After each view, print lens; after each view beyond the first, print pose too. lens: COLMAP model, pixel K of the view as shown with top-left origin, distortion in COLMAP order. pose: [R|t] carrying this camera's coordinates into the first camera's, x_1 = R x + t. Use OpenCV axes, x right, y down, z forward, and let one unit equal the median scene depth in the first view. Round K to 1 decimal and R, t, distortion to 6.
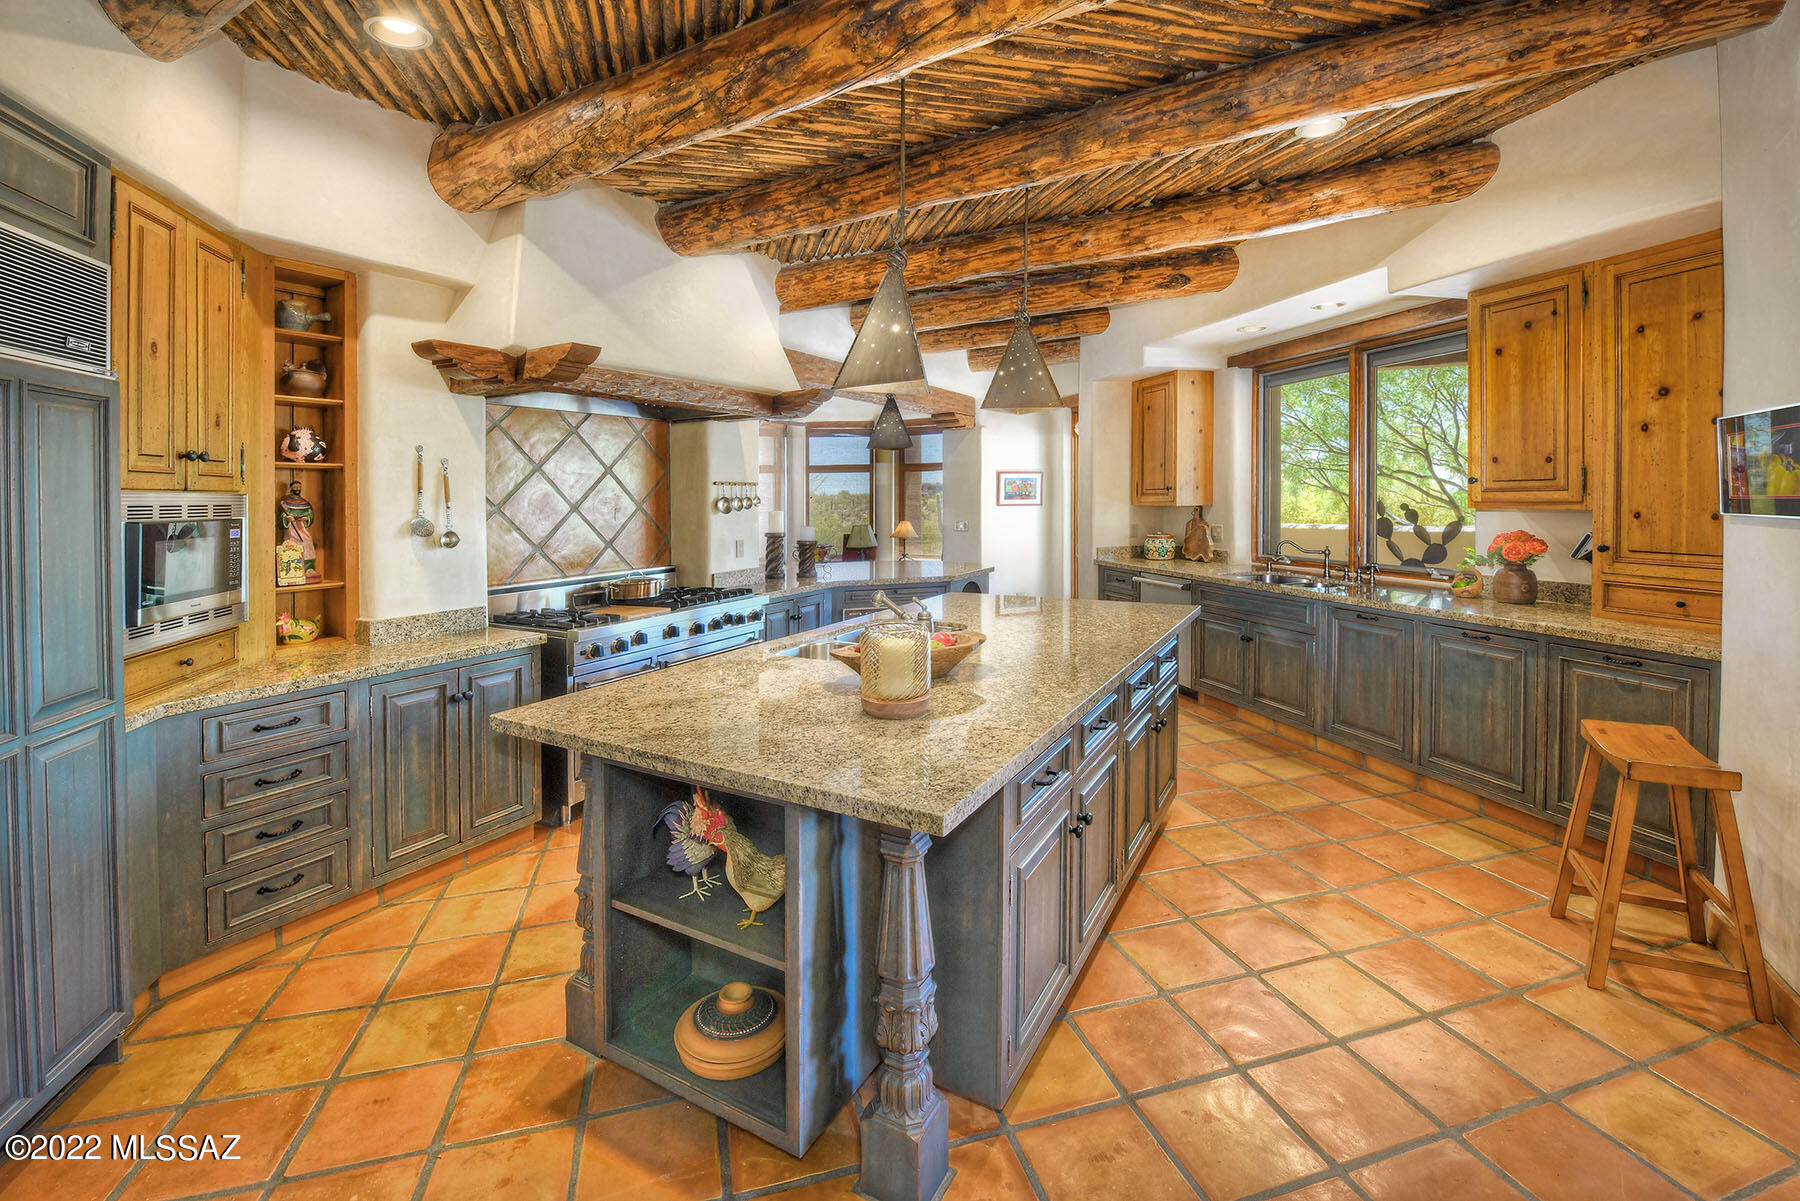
lens RADIAL K [[771.5, 0, 896.7], [0, 771.5, 595.0], [0, 0, 1]] dist [-0.001068, -0.001017]
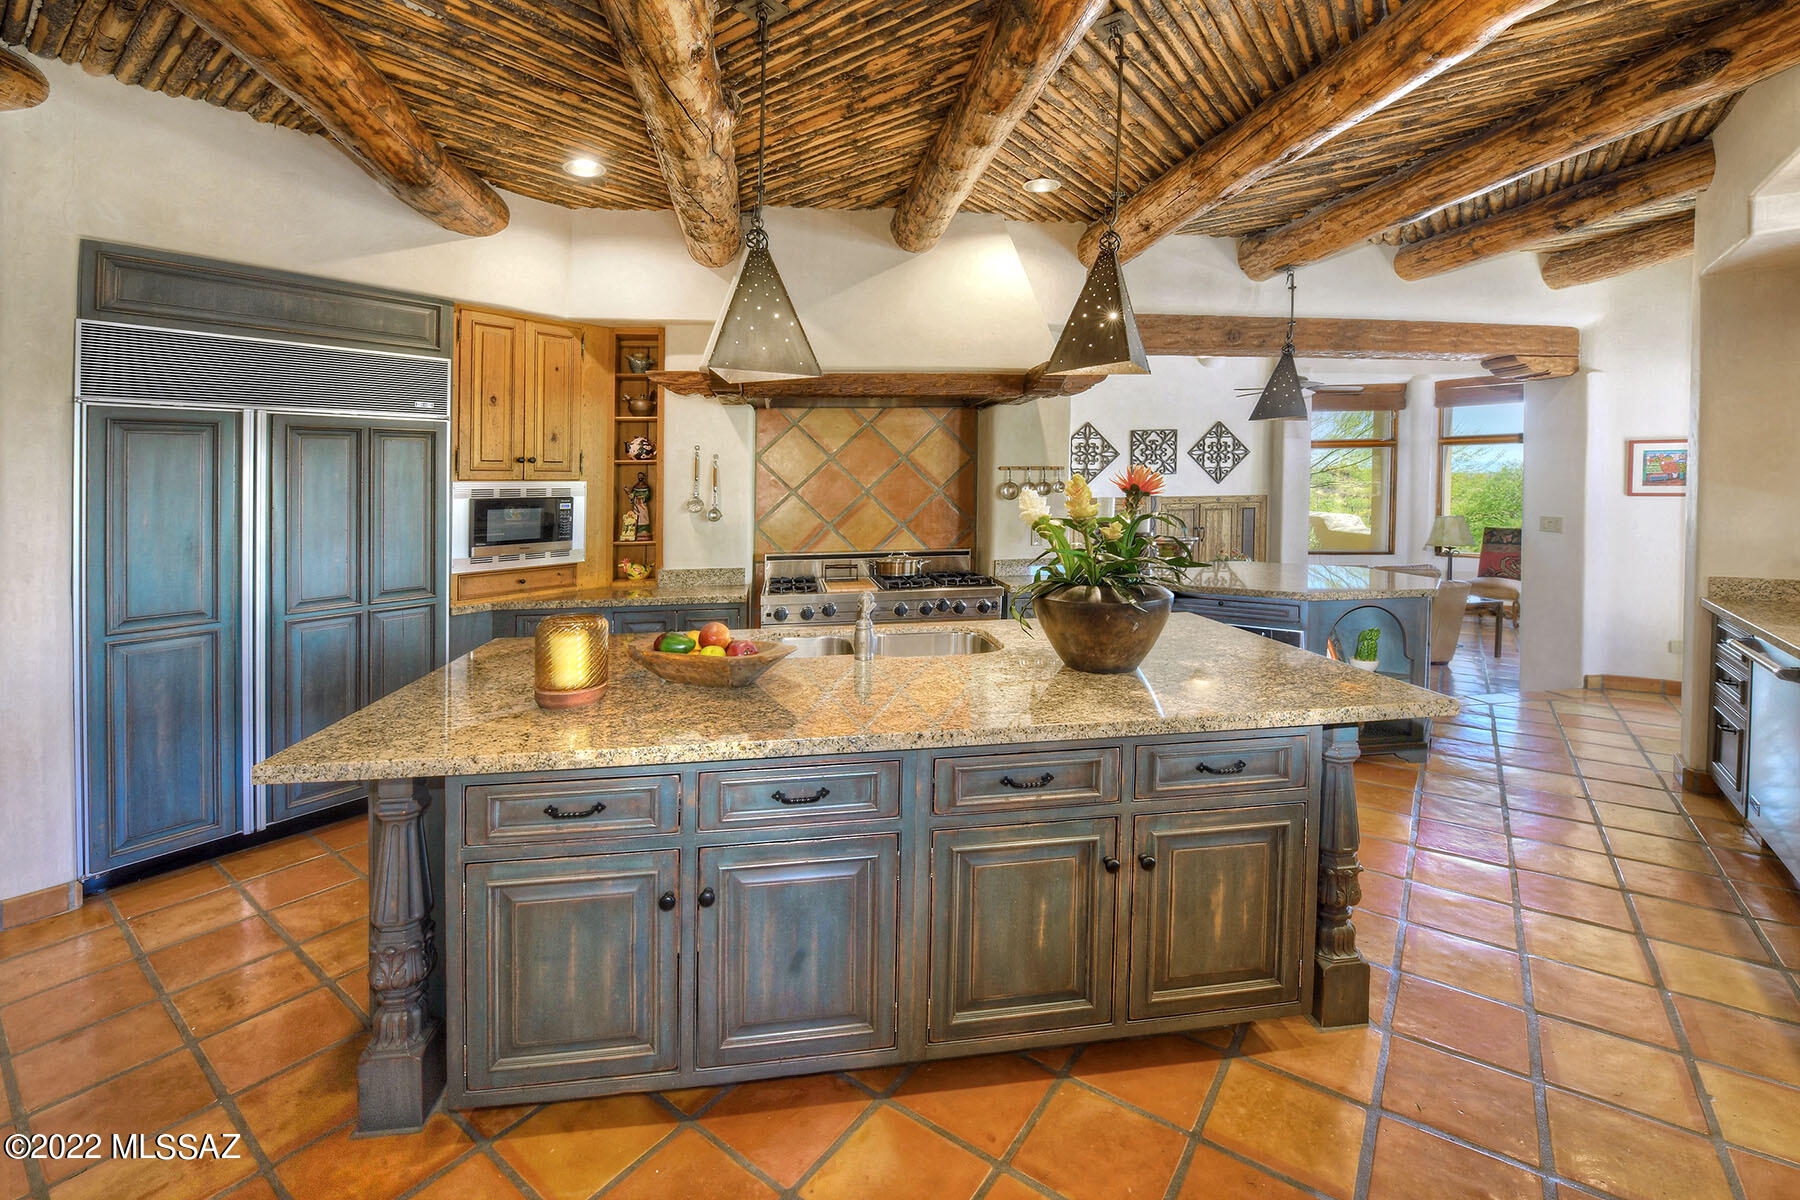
lens RADIAL K [[771.5, 0, 915.4], [0, 771.5, 545.8], [0, 0, 1]] dist [-0.001068, -0.001017]
pose [[0.617957, 0.074345, -0.782689, 0.700610], [-0.098894, 0.994962, 0.016428, -0.078089], [0.779967, 0.067252, 0.622197, 0.465125]]
